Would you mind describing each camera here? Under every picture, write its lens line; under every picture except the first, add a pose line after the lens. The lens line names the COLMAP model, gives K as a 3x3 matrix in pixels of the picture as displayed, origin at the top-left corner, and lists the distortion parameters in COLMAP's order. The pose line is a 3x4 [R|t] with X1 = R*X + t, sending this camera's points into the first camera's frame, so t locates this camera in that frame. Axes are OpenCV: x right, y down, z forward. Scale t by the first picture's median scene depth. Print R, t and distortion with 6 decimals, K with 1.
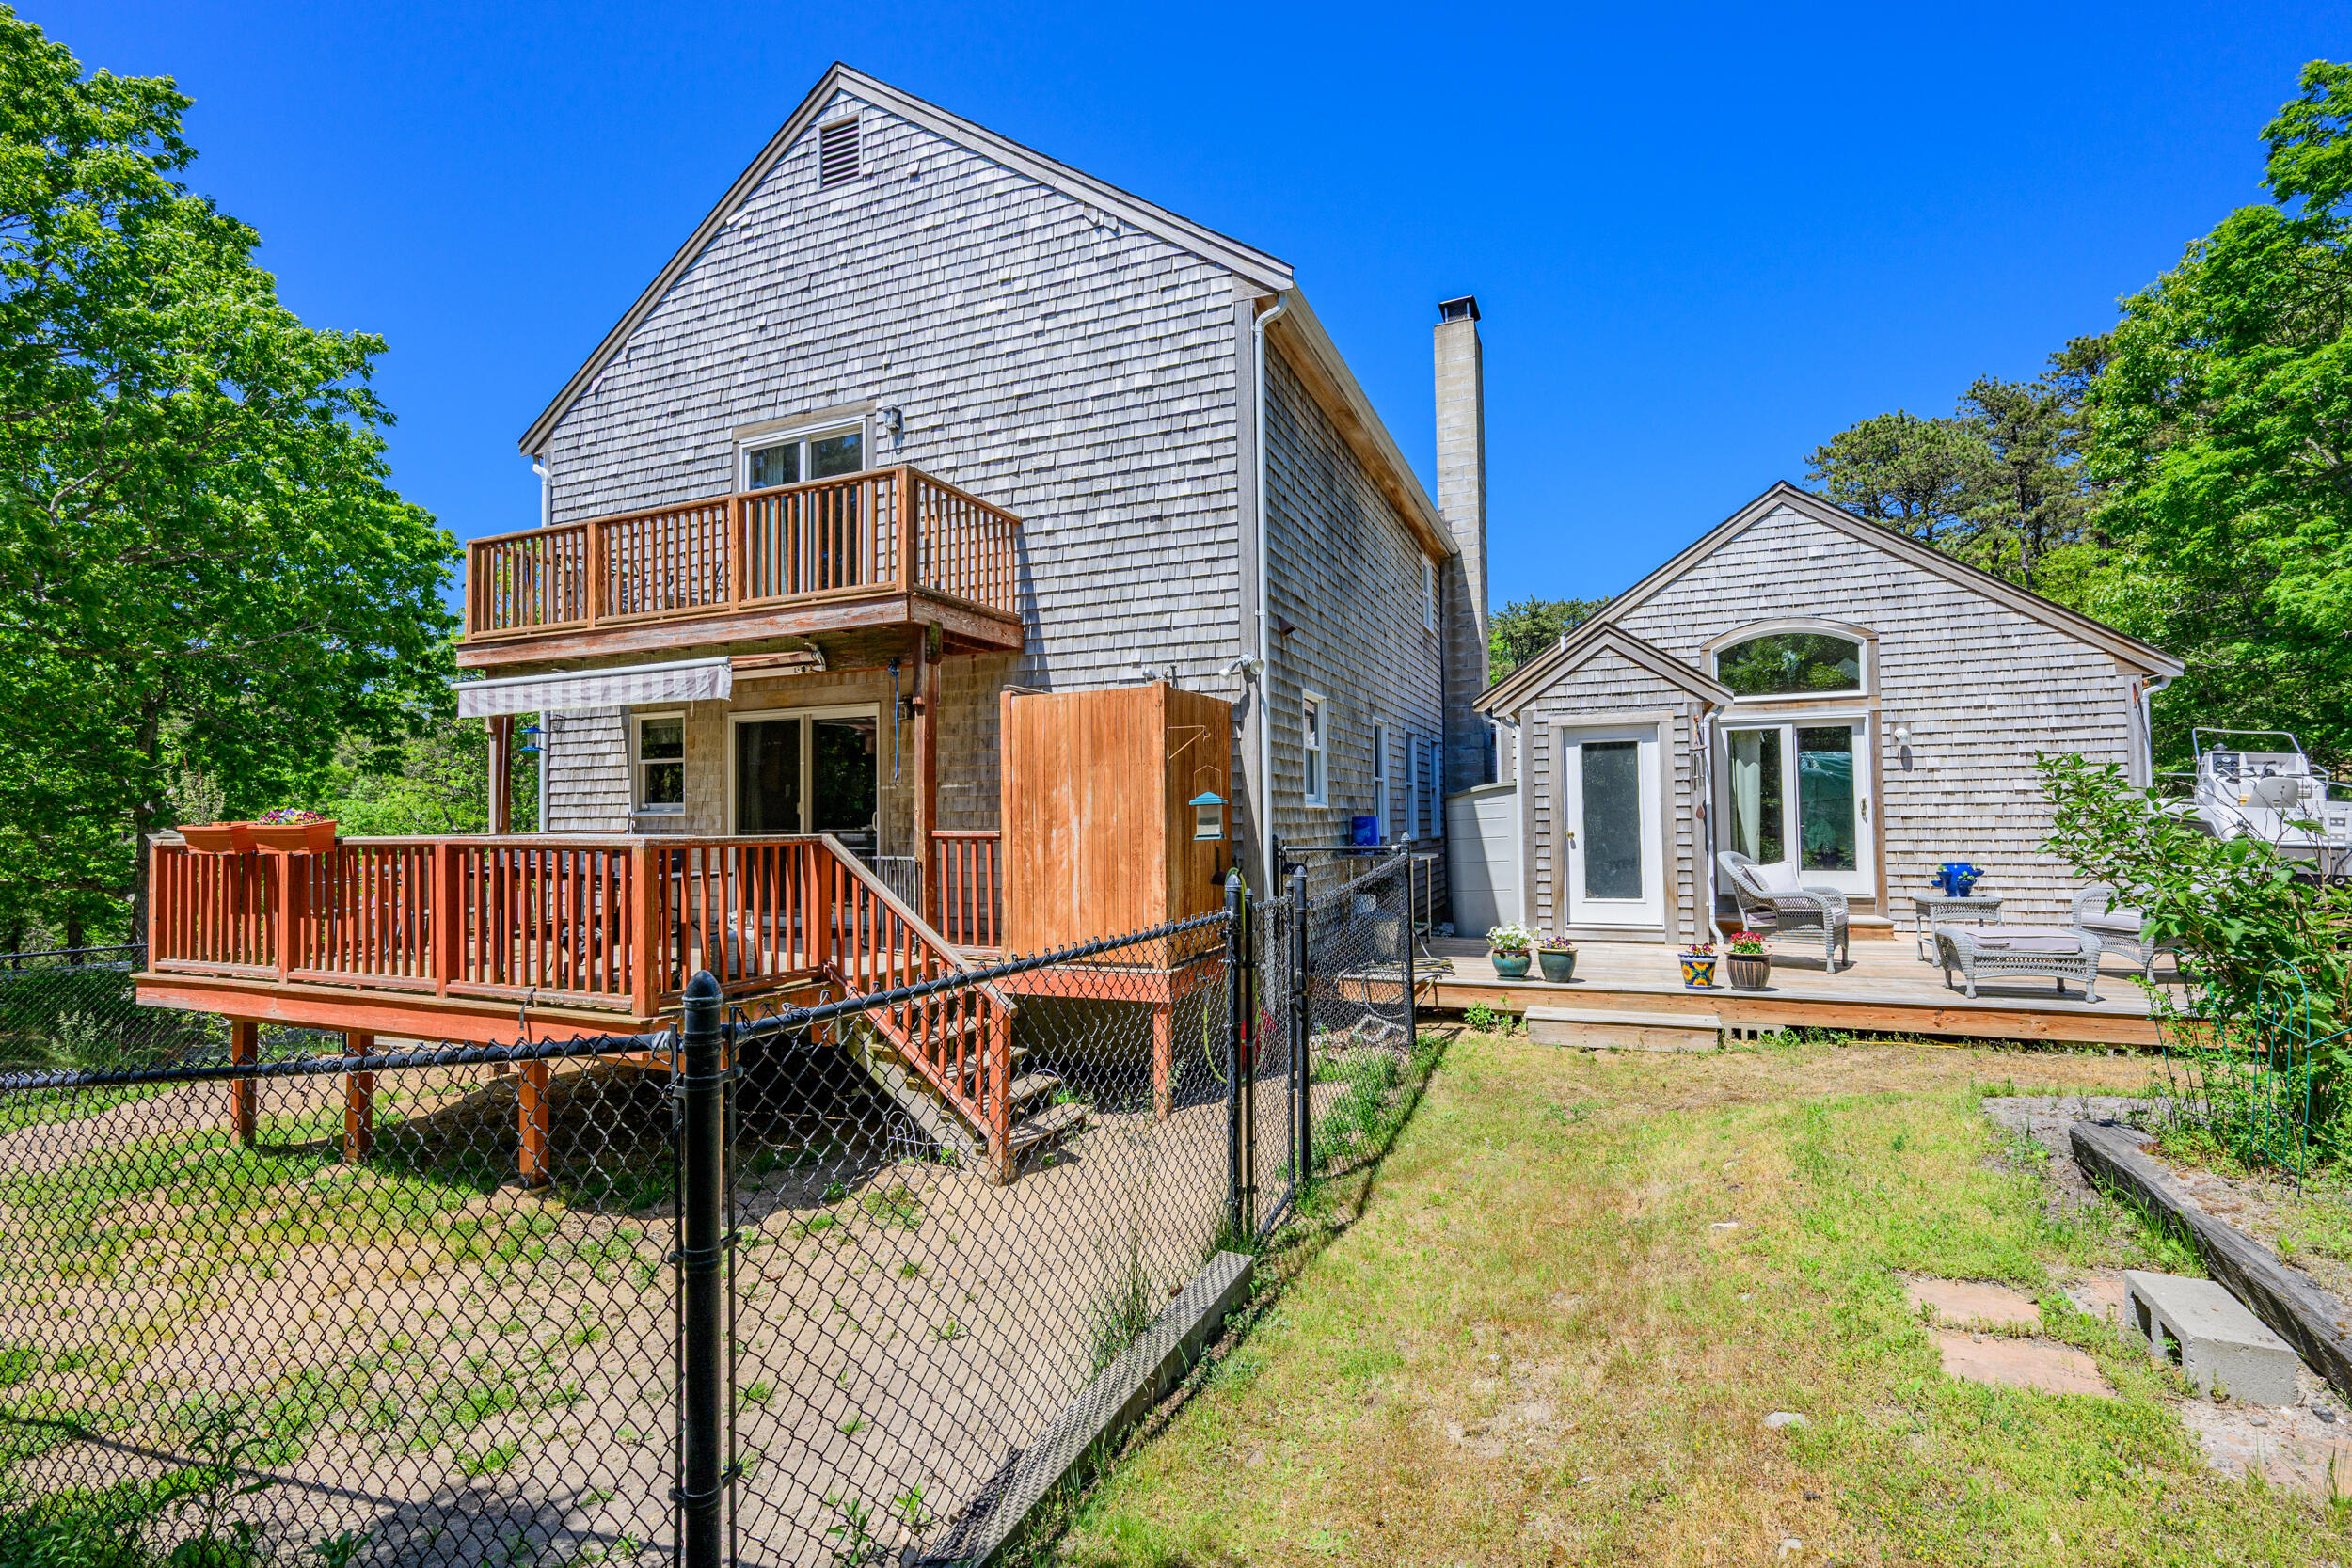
lens RADIAL K [[1120.8, 0, 1159.9], [0, 1120.8, 788.2], [0, 0, 1]] dist [-0.002611, 0.000068]
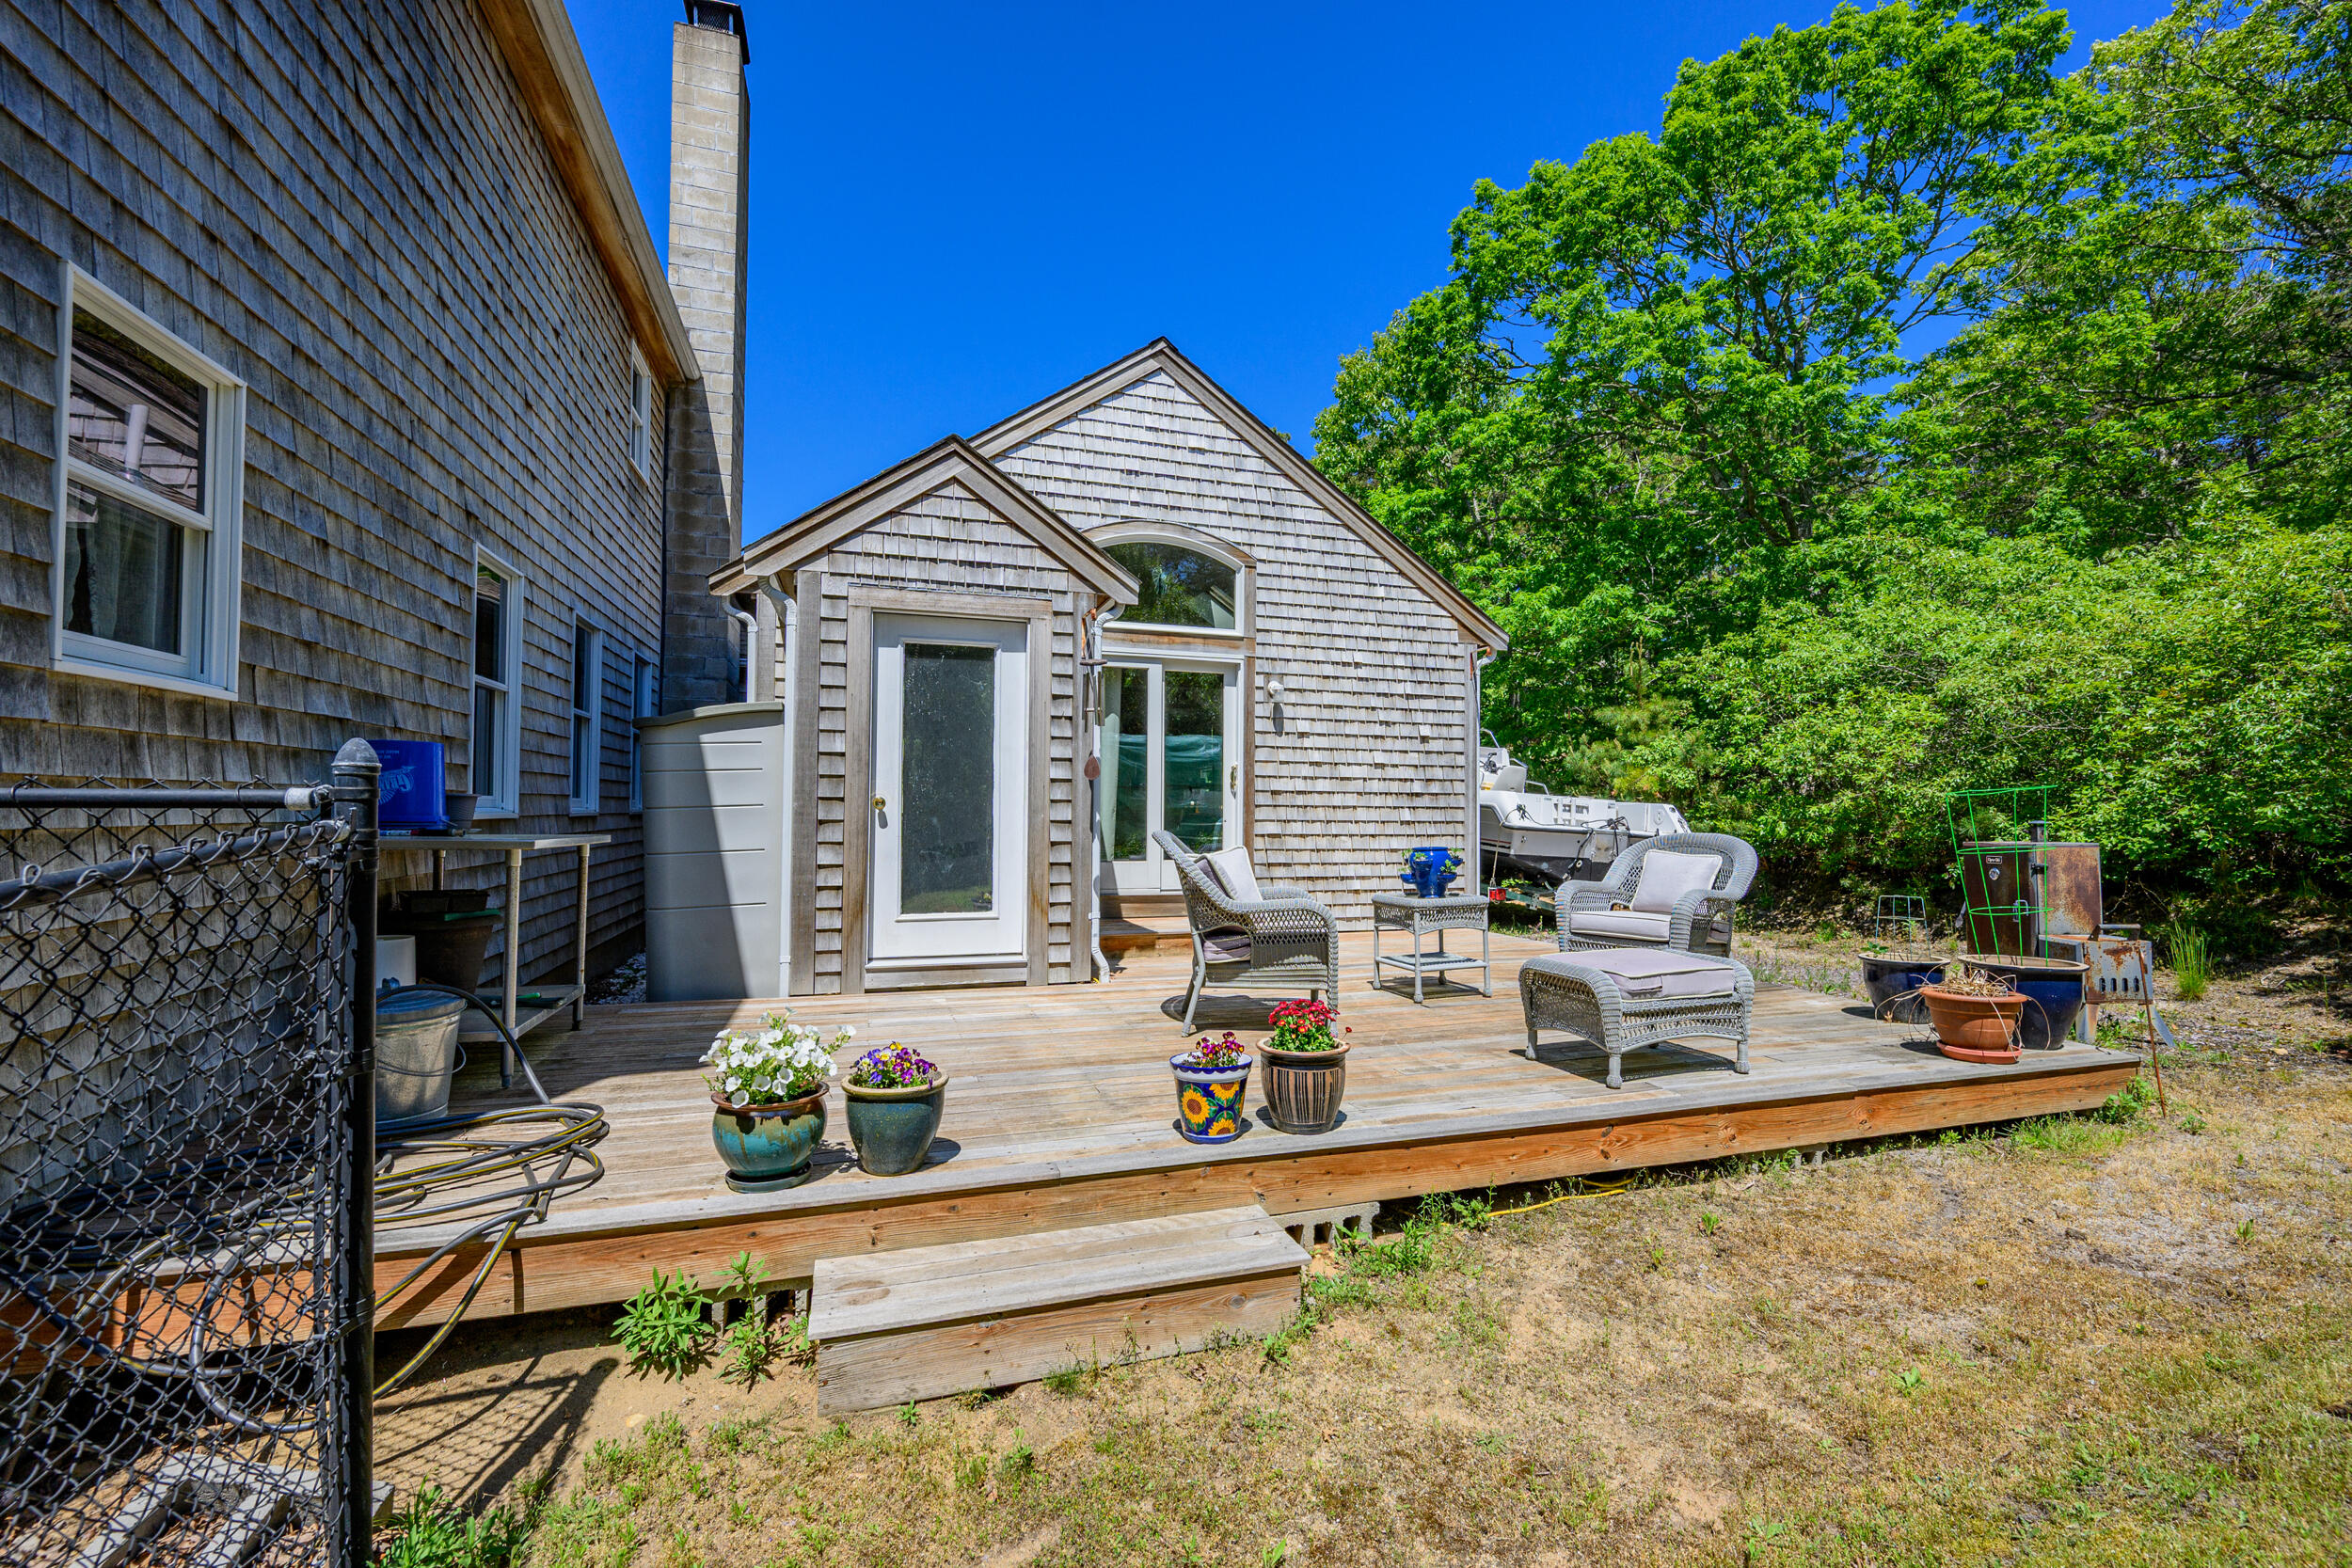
lens RADIAL K [[919.2, 0, 1153.9], [0, 919.2, 791.4], [0, 0, 1]] dist [-0.002448, 0.000759]
pose [[0.757504, 0.034425, 0.651922, 0.169323], [-0.035281, 0.999308, -0.011775, 0.036587], [-0.651876, -0.014081, 0.758195, 0.558969]]
